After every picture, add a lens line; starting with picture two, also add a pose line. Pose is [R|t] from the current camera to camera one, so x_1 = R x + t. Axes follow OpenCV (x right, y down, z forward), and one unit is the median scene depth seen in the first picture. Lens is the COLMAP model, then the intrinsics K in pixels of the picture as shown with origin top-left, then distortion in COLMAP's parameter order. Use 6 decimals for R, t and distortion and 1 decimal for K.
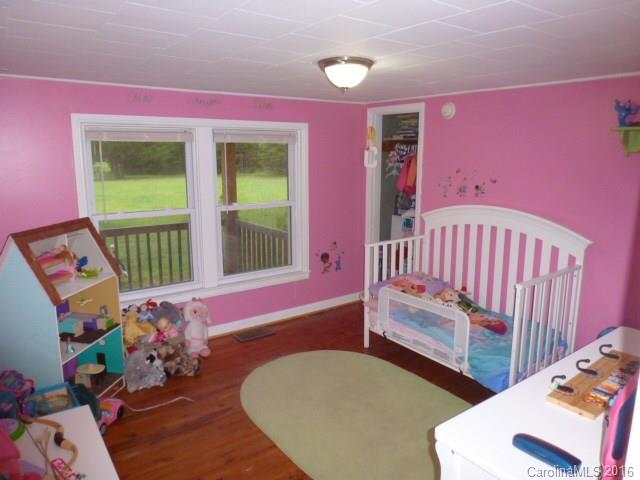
lens RADIAL K [[461.3, 0, 321.2], [0, 461.3, 237.7], [0, 0, 1]] dist [-0.057893, 0.008835]
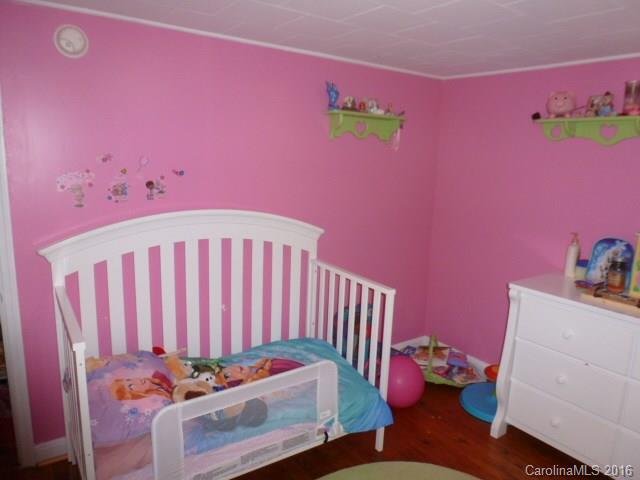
lens RADIAL K [[461.3, 0, 321.7], [0, 461.3, 242.8], [0, 0, 1]] dist [-0.057893, 0.008835]
pose [[0.004551, -0.189692, 0.981833, -0.298337], [0.150152, 0.970841, 0.186872, -0.125104], [-0.988652, 0.146574, 0.032901, 0.839424]]
